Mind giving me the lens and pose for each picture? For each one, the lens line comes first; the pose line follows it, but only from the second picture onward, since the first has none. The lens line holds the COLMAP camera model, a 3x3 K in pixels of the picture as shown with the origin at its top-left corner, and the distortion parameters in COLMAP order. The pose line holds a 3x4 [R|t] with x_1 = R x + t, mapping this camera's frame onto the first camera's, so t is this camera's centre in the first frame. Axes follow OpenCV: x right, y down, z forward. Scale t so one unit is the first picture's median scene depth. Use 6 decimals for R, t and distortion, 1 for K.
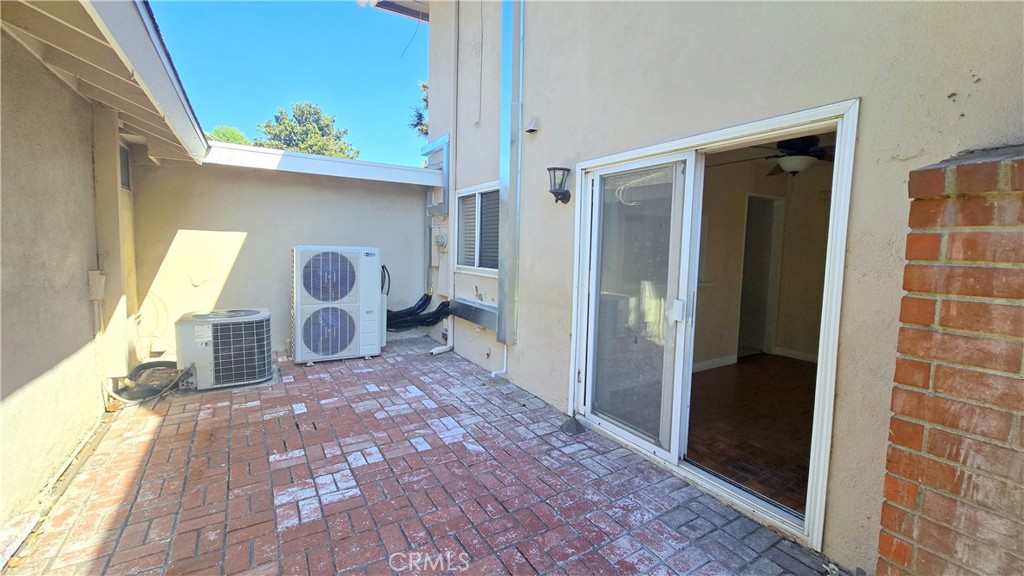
lens RADIAL K [[426.0, 0, 519.8], [0, 426.0, 284.0], [0, 0, 1]] dist [0.002657, 0.001069]
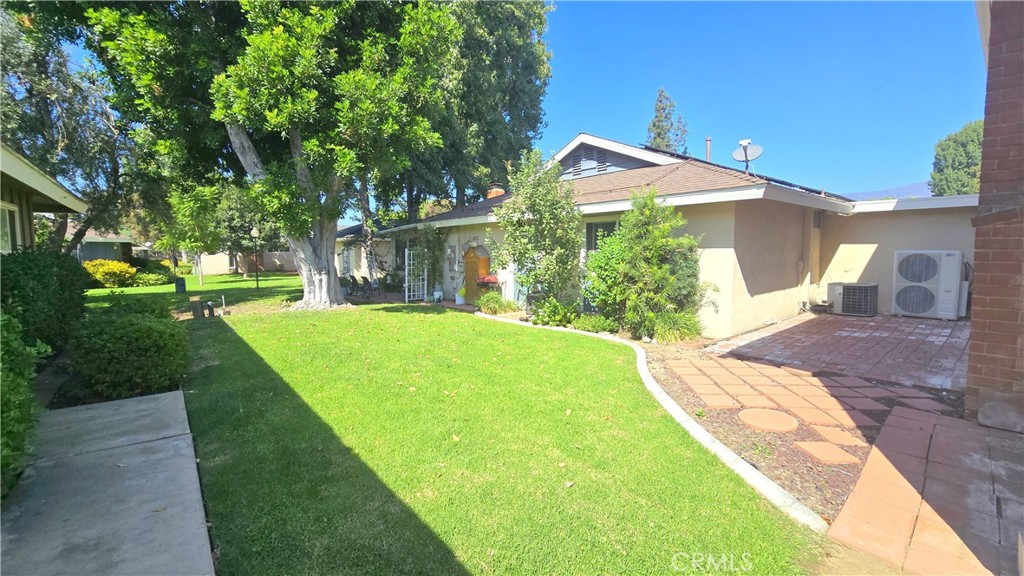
lens RADIAL K [[426.0, 0, 519.8], [0, 426.0, 284.0], [0, 0, 1]] dist [0.002657, 0.001069]
pose [[0.141981, 0.046275, -0.988787, 1.074595], [-0.070563, 0.996839, 0.036519, 0.101660], [0.987351, 0.064587, 0.144797, -0.865384]]
